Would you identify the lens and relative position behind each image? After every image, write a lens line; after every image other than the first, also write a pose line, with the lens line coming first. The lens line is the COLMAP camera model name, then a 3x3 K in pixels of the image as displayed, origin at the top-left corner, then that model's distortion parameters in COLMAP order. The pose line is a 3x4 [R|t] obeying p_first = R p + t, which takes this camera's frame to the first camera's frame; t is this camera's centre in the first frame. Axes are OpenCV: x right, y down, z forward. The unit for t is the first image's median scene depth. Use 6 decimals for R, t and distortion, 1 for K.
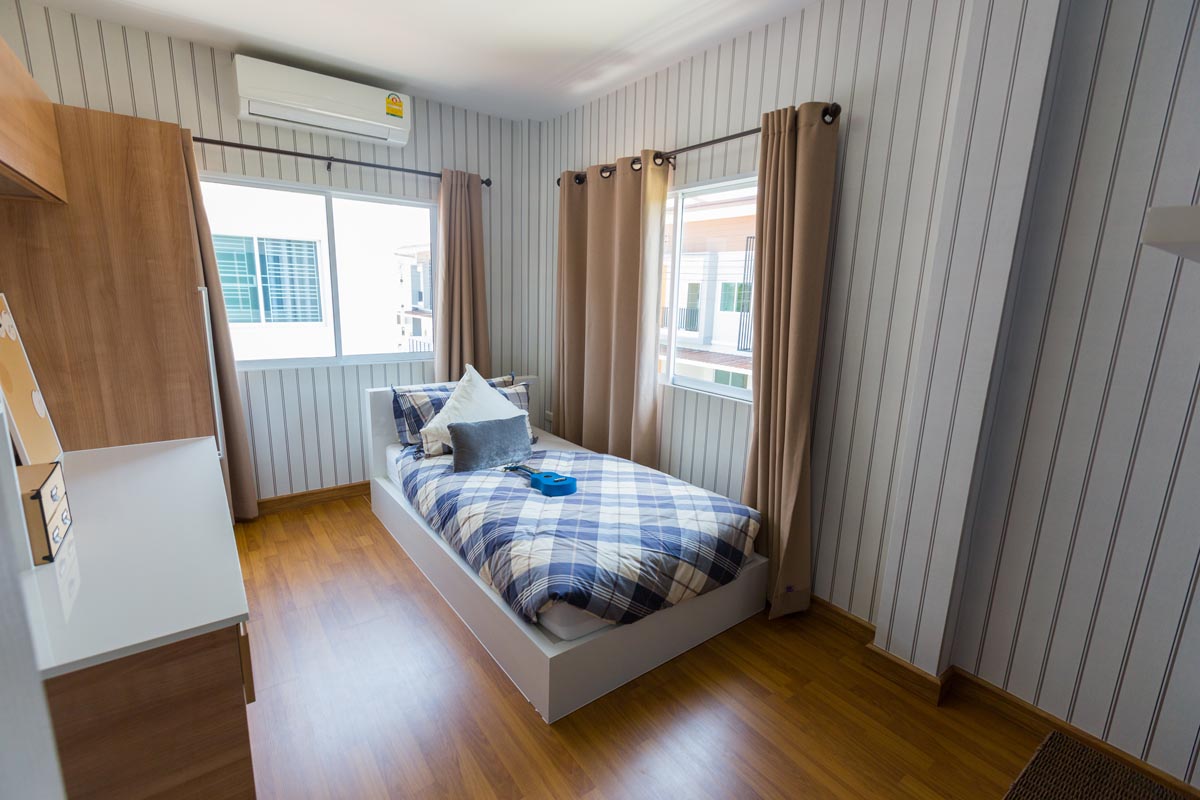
lens RADIAL K [[533.3, 0, 593.7], [0, 533.3, 399.0], [0, 0, 1]] dist [0.001266, 0.000230]
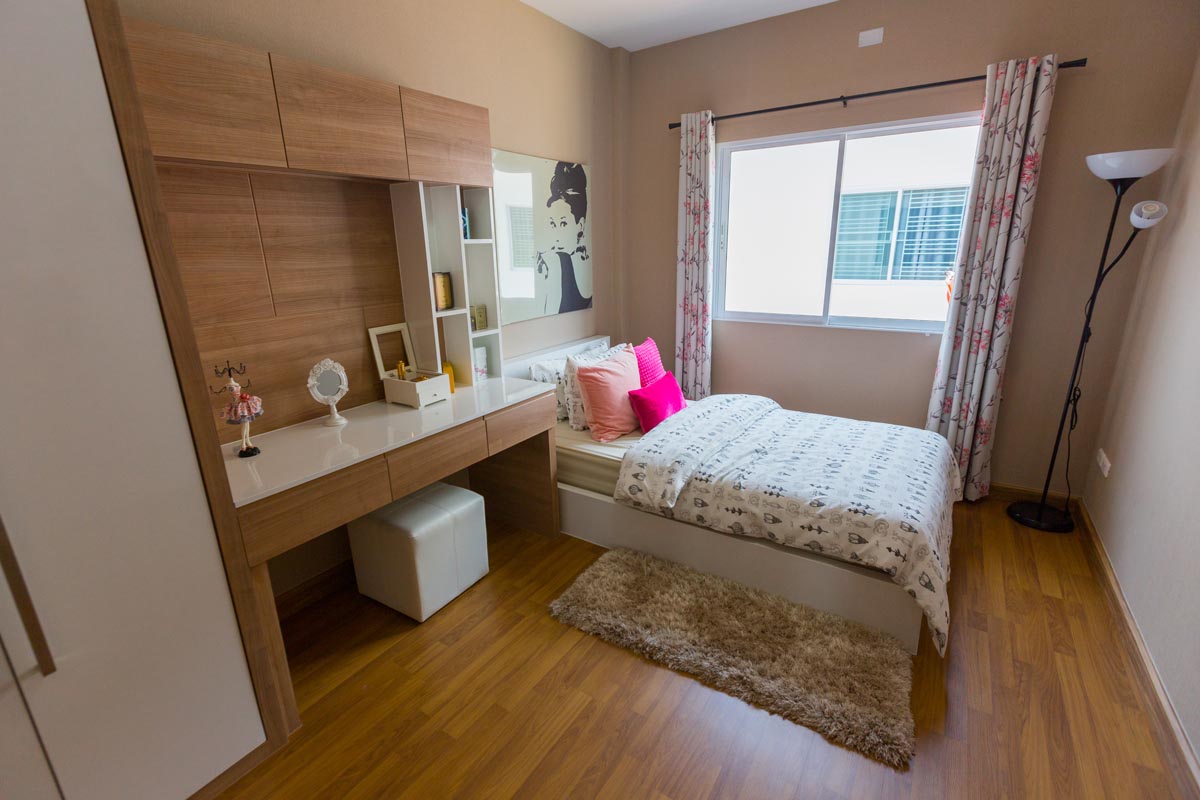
lens RADIAL K [[533.3, 0, 593.7], [0, 533.3, 399.0], [0, 0, 1]] dist [0.001266, 0.000230]
pose [[0.333005, 0.227454, -0.915081, 0.153332], [-0.156937, 0.970304, 0.184070, -0.026073], [0.929773, 0.082314, 0.358812, 0.161708]]
